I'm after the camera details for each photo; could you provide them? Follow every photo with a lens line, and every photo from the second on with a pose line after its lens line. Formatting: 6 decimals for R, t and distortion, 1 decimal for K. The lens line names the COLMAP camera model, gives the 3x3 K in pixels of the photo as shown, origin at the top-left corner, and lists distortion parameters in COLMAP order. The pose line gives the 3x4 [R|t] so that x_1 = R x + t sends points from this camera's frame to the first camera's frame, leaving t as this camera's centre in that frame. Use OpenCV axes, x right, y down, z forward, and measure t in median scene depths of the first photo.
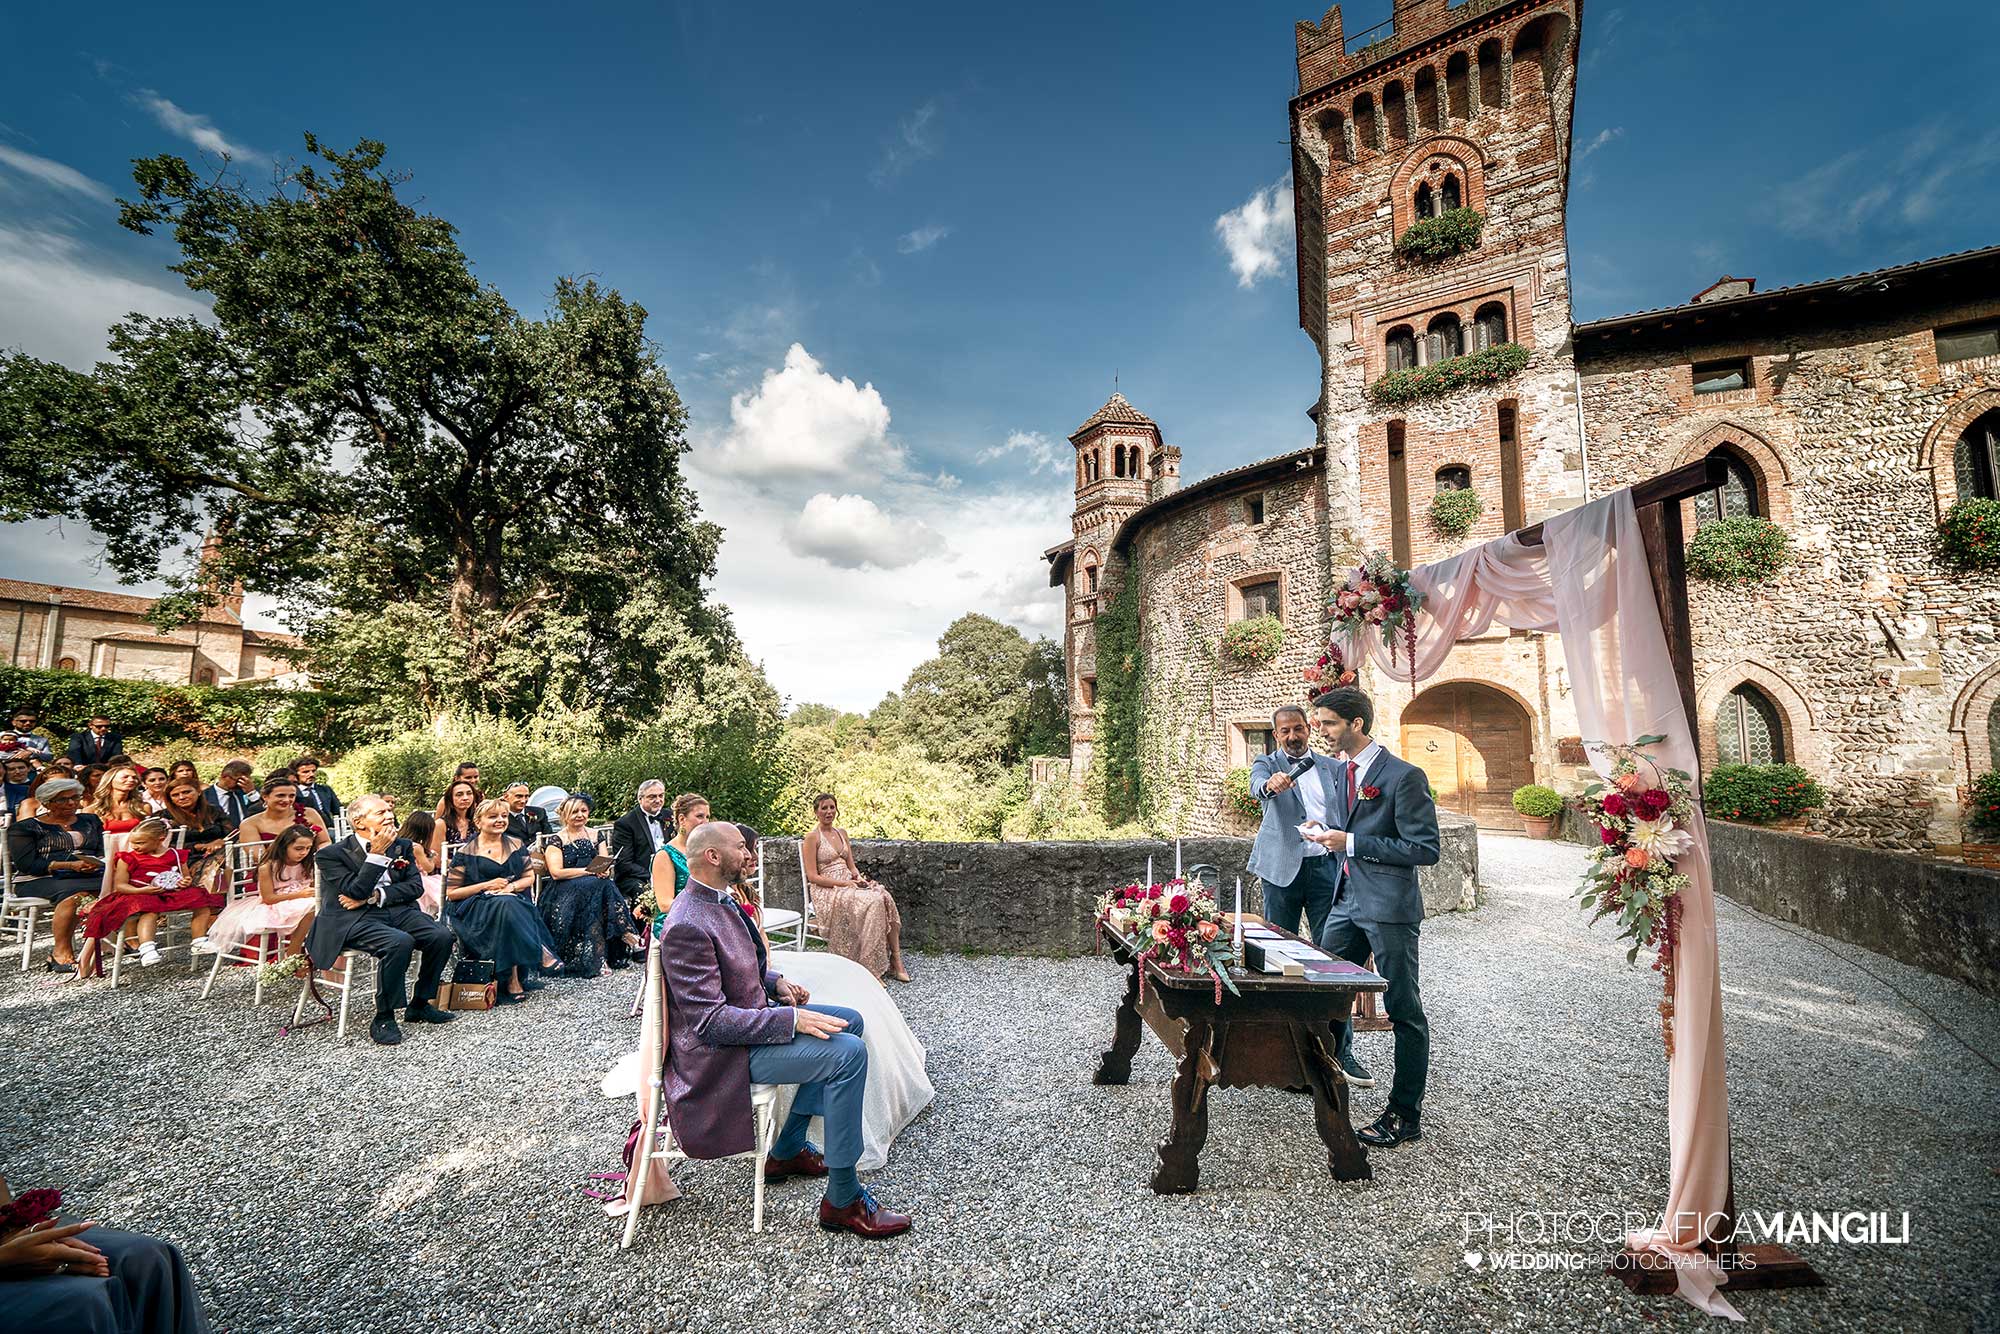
lens RADIAL K [[724.8, 0, 993.1], [0, 724.8, 672.5], [0, 0, 1]] dist [-0.001615, -0.000263]
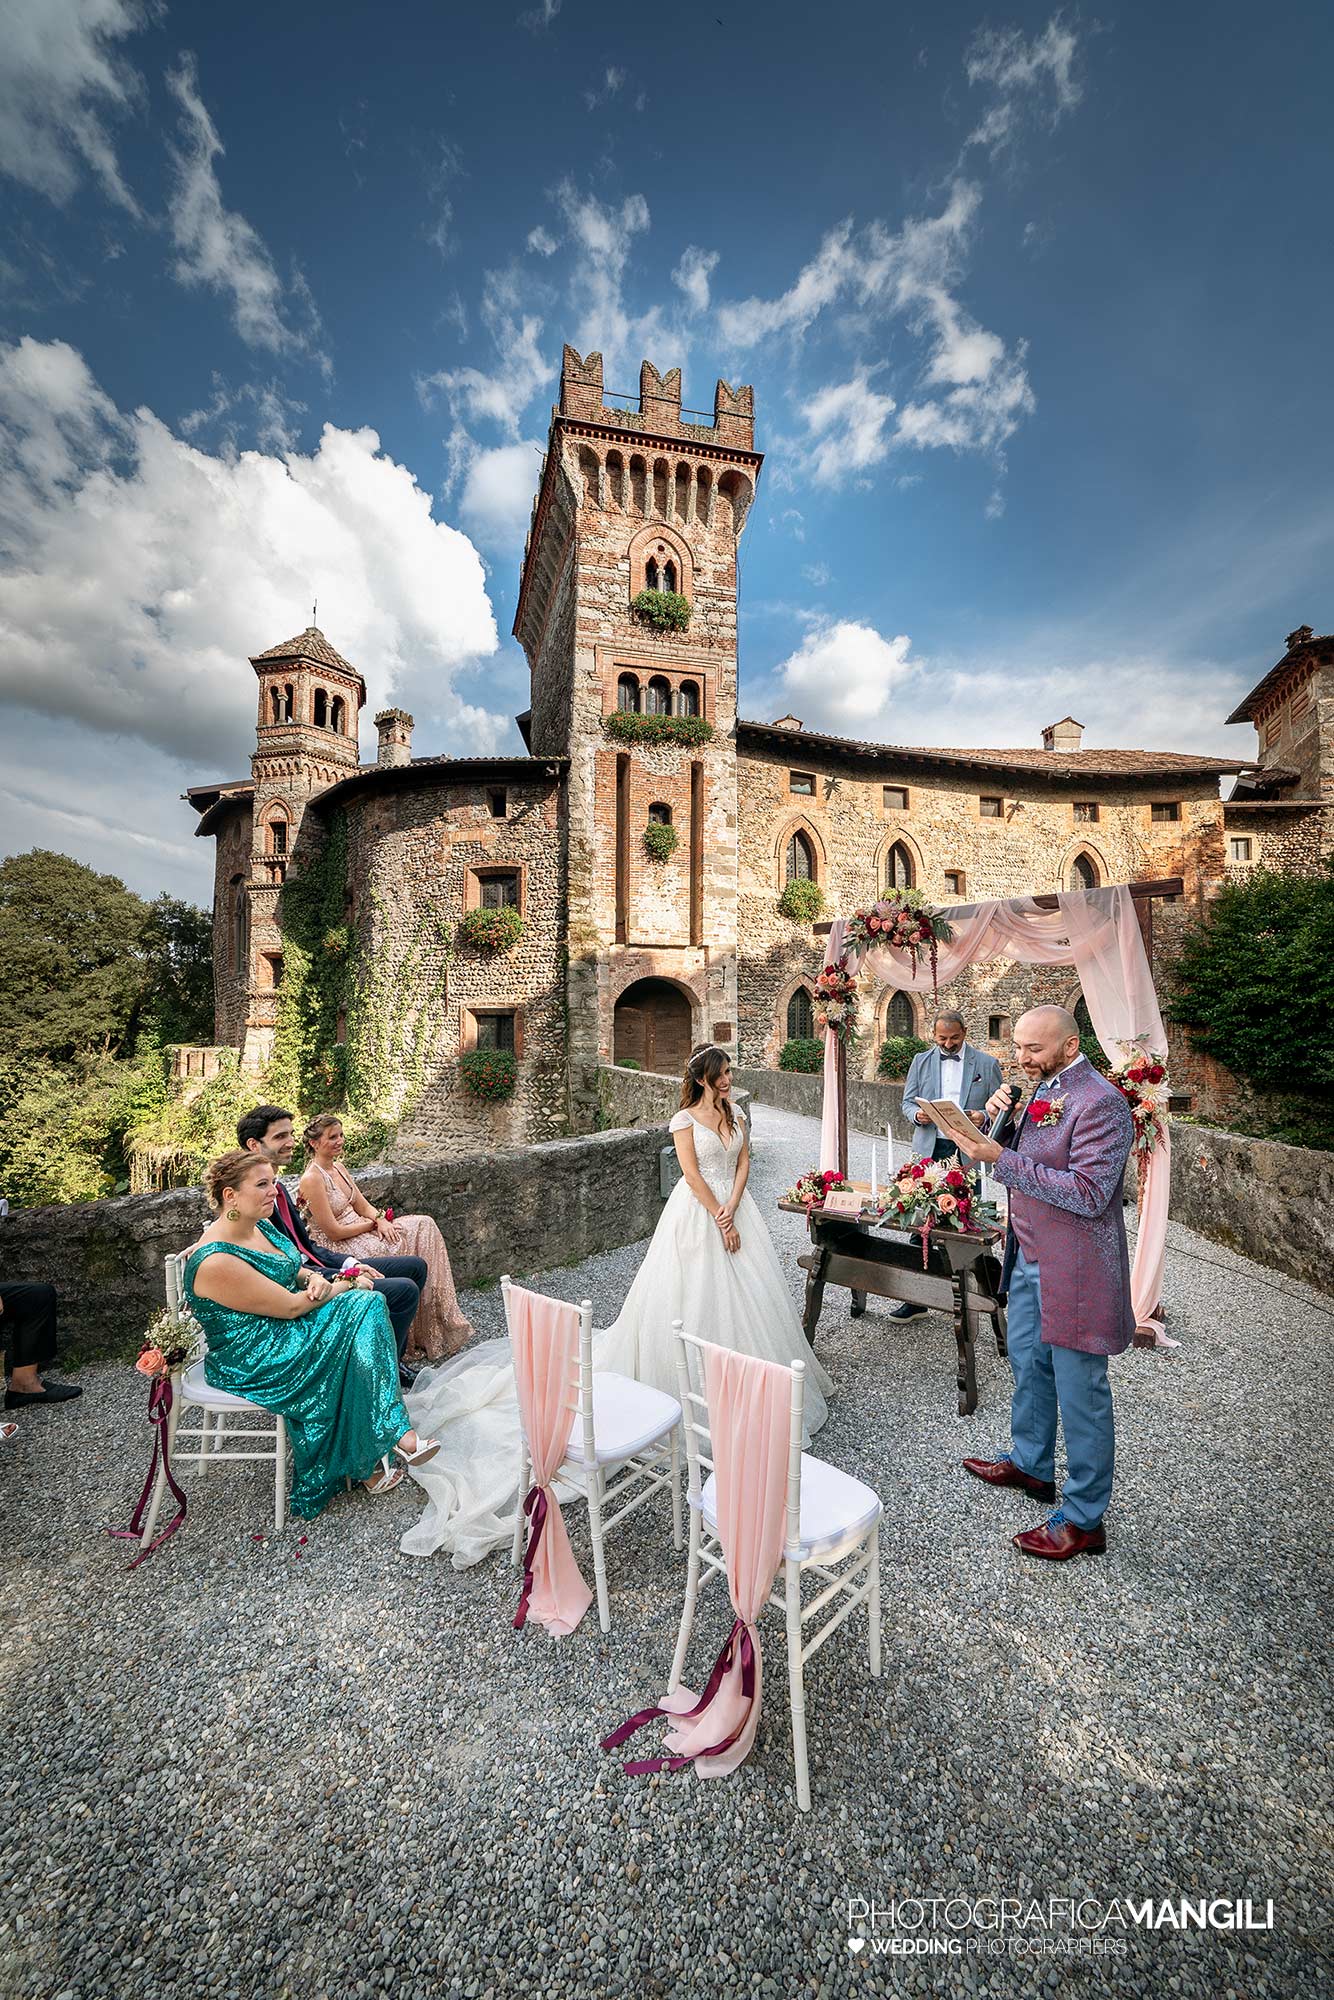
lens RADIAL K [[703.8, 0, 667.0], [0, 703.8, 1000.0], [0, 0, 1]] dist [0.000804, -0.000024]
pose [[0.700108, 0.017790, 0.713815, -0.186867], [-0.063650, 0.997265, 0.037573, 0.002812], [-0.711194, -0.071740, 0.699325, 0.113109]]
